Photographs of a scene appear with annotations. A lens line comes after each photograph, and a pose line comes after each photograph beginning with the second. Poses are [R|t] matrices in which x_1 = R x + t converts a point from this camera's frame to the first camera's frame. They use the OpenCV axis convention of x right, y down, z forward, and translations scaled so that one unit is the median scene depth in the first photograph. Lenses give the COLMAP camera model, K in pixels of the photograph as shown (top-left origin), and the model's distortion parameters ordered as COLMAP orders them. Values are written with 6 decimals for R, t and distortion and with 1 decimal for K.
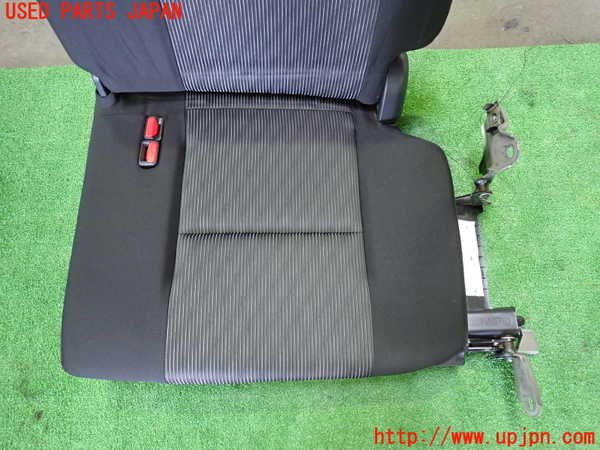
lens RADIAL K [[450.0, 0, 300.0], [0, 450.0, 225.0], [0, 0, 1]] dist [0.010153, -0.003932]
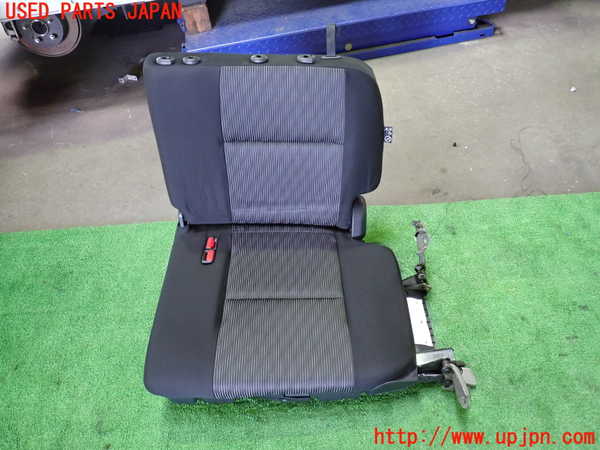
lens RADIAL K [[450.0, 0, 300.0], [0, 450.0, 225.0], [0, 0, 1]] dist [0.010153, -0.003932]
pose [[0.999627, -0.023316, -0.014220, 0.016110], [0.014615, 0.896575, -0.442650, 0.439063], [0.023070, 0.442278, 0.896581, -0.461332]]
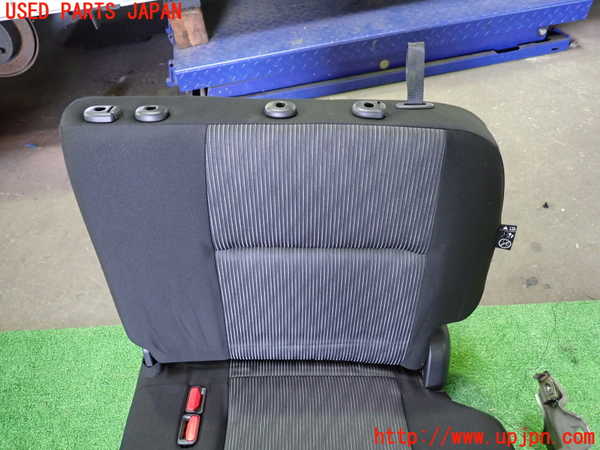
lens RADIAL K [[450.0, 0, 300.0], [0, 450.0, 225.0], [0, 0, 1]] dist [0.010153, -0.003932]
pose [[0.999566, -0.019824, -0.021779, -0.069170], [0.007784, 0.891055, -0.453829, -0.105157], [0.028403, 0.453462, 0.890823, -0.036483]]
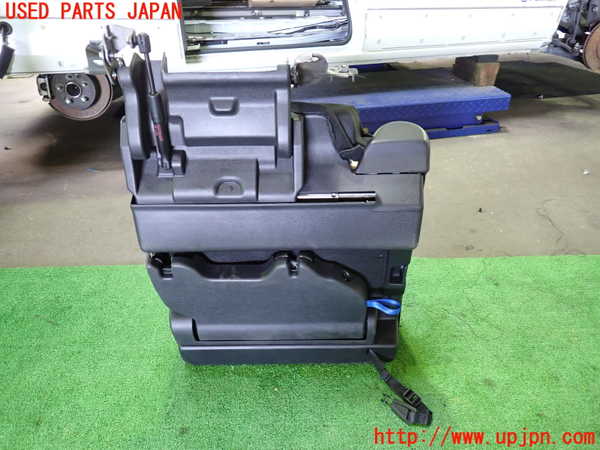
lens RADIAL K [[450.0, 0, 300.0], [0, 450.0, 225.0], [0, 0, 1]] dist [0.010153, -0.003932]
pose [[0.999344, 0.029352, 0.021213, -0.162996], [-0.007291, 0.736818, -0.676052, 0.651099], [-0.035473, 0.675454, 0.736549, -0.171563]]
